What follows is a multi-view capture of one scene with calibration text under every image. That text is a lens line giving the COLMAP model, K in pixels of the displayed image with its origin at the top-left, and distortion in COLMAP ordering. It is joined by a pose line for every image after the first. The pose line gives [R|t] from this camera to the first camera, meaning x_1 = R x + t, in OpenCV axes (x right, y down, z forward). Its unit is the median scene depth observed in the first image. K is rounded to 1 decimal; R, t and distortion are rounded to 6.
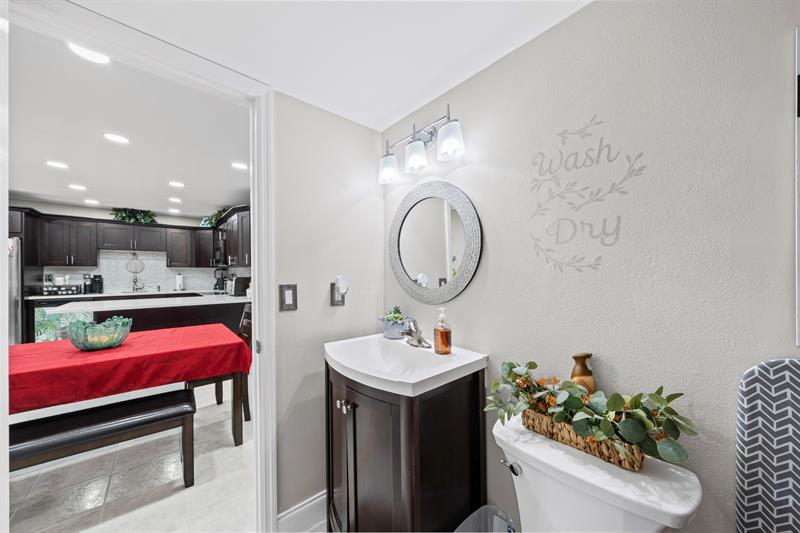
lens RADIAL K [[275.6, 0, 397.0], [0, 275.6, 272.2], [0, 0, 1]] dist [-0.005384, -0.000189]
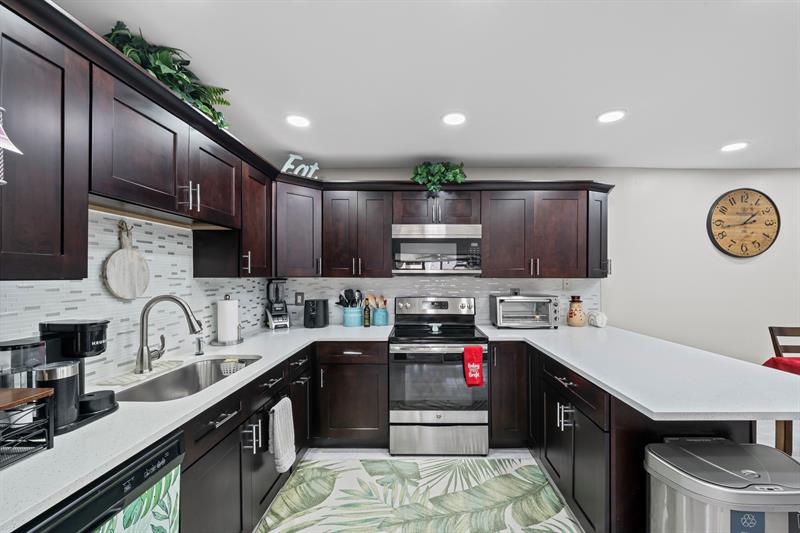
lens RADIAL K [[312.4, 0, 418.6], [0, 312.4, 270.9], [0, 0, 1]] dist [-0.000529, -0.000207]
pose [[0.658263, 0.000873, 0.752788, -1.104061], [0.014490, 0.999799, -0.013830, -0.019582], [-0.752649, 0.020012, 0.658118, 0.664390]]
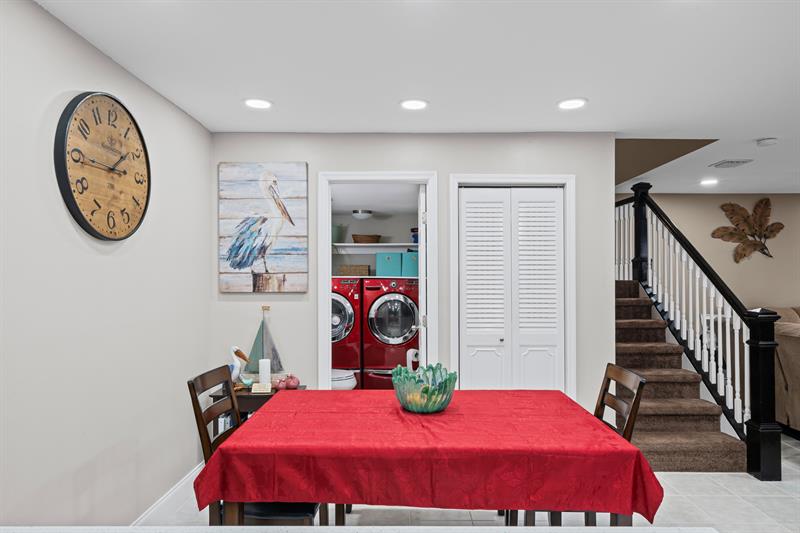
lens RADIAL K [[503.5, 0, 401.2], [0, 503.5, 269.9], [0, 0, 1]] dist [0.000339, 0.003320]
pose [[-0.752321, 0.002460, 0.658792, -0.727058], [0.006315, 0.999974, 0.003477, -0.017252], [-0.658766, 0.006776, -0.752317, 0.766002]]
